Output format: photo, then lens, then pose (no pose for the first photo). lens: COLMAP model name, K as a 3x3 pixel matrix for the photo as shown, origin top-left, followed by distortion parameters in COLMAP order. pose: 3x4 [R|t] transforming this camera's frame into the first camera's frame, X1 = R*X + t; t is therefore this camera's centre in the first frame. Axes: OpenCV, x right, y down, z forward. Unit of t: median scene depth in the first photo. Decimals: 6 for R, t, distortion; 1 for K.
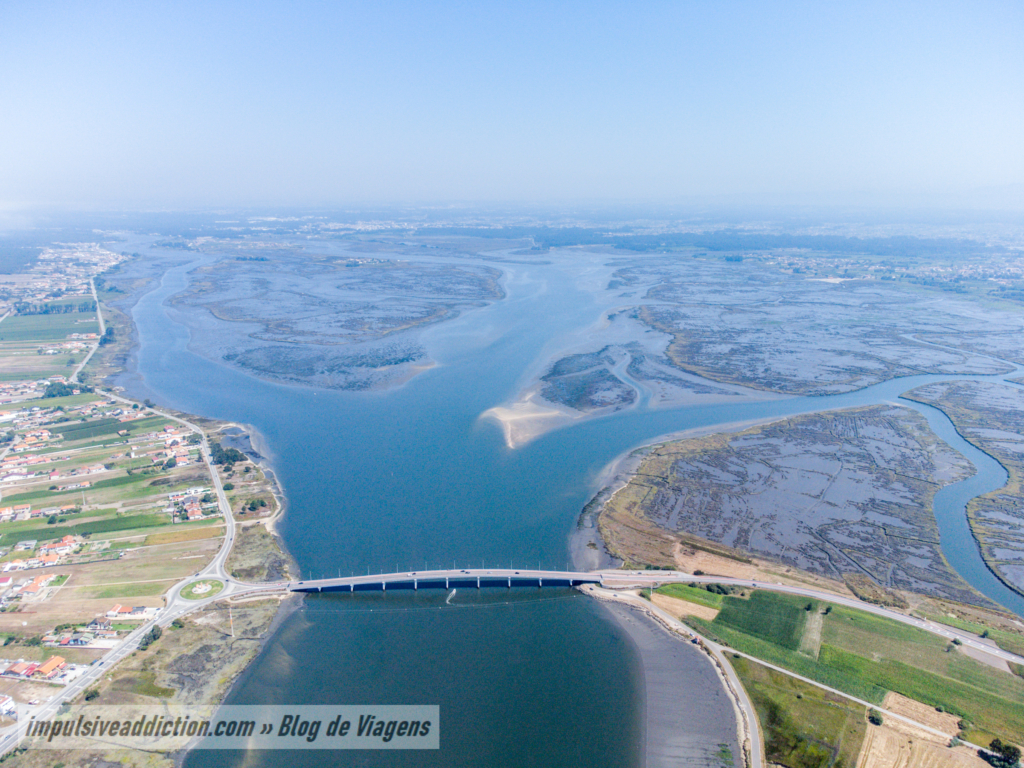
lens RADIAL K [[751.2, 0, 512.3], [0, 751.2, 383.9], [0, 0, 1]] dist [0.037962, -0.012561]
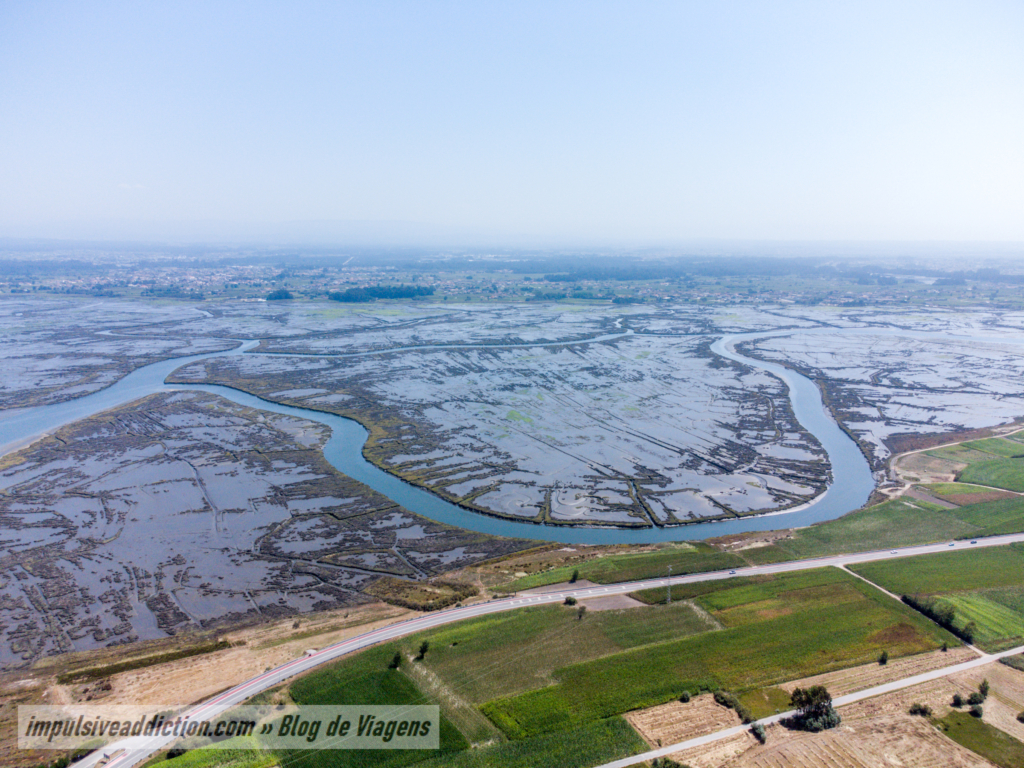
lens RADIAL K [[751.2, 0, 512.0], [0, 751.2, 384.5], [0, 0, 1]] dist [0.037962, -0.012561]
pose [[0.473062, -0.169200, 0.864629, -0.014232], [0.207695, 0.975143, 0.077191, 0.061232], [-0.856198, 0.143063, 0.496445, 0.544110]]
